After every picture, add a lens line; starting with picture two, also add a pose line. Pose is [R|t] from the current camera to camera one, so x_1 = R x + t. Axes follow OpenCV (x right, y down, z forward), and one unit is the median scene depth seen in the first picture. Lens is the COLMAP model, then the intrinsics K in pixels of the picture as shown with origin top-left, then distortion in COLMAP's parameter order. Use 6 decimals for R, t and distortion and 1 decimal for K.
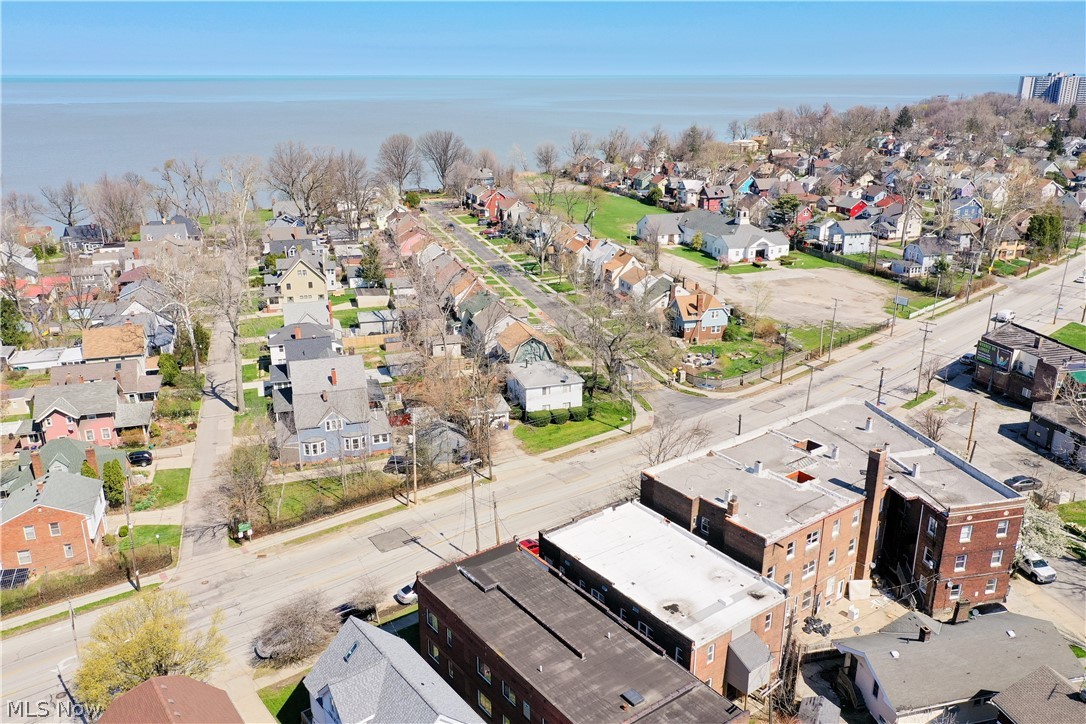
lens RADIAL K [[877.2, 0, 543.0], [0, 877.2, 362.0], [0, 0, 1]] dist [0.002974, 0.003564]
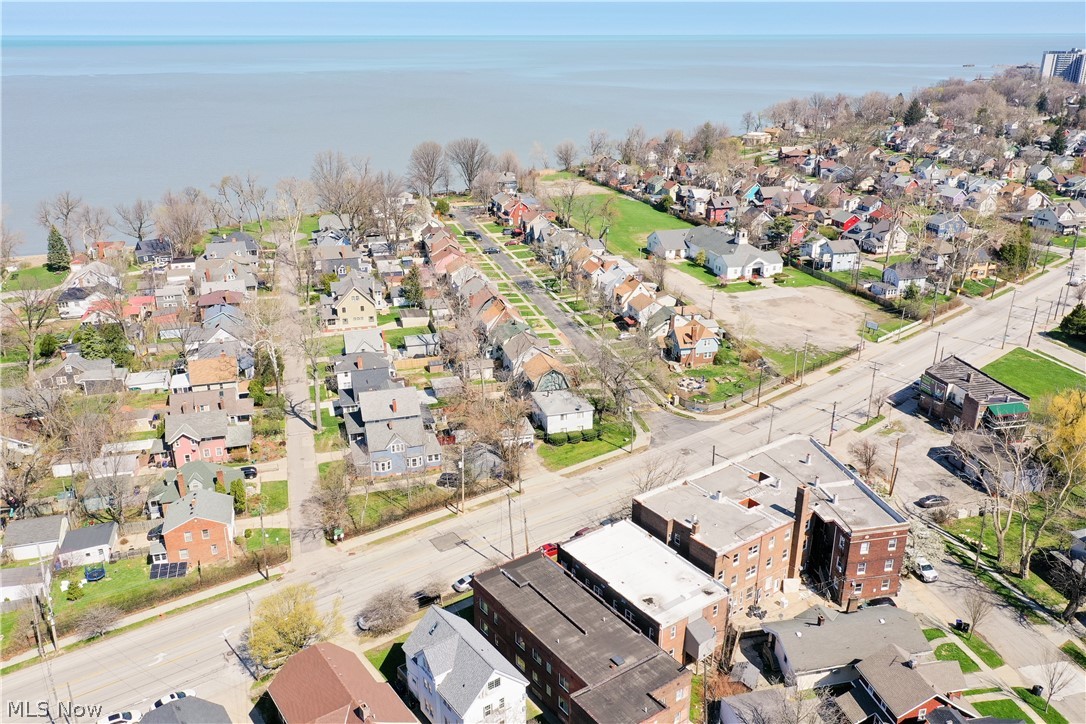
lens RADIAL K [[877.2, 0, 543.0], [0, 877.2, 362.0], [0, 0, 1]] dist [0.002974, 0.003564]
pose [[0.999759, 0.007375, -0.020668, -0.000531], [-0.006602, 0.999284, 0.037256, -0.092655], [0.020928, -0.037110, 0.999092, -0.244439]]
